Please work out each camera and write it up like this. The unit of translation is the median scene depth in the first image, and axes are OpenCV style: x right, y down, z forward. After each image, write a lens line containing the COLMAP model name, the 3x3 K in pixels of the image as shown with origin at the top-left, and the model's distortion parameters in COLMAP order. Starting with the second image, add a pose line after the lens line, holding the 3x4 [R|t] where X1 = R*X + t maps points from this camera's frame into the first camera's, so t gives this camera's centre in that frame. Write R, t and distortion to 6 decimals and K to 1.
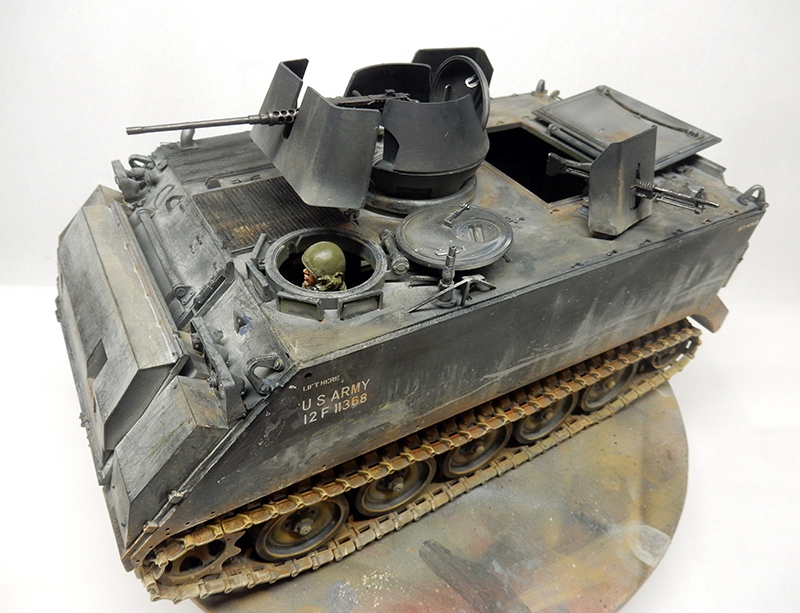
lens RADIAL K [[598.0, 0, 400.0], [0, 598.0, 306.5], [0, 0, 1]] dist [0.007636, 0.003605]
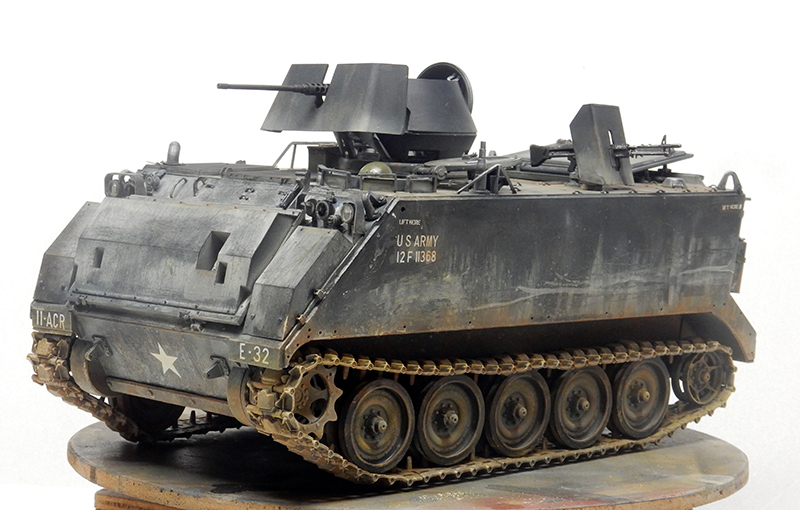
lens RADIAL K [[2271.4, 0, 400.0], [0, 2271.4, 255.0], [0, 0, 1]] dist [-0.090040, -0.073574]
pose [[0.967982, -0.050355, 0.245918, -1.163852], [0.172126, 0.846232, -0.504245, 2.274167], [-0.182712, 0.530429, 0.827805, -2.601468]]
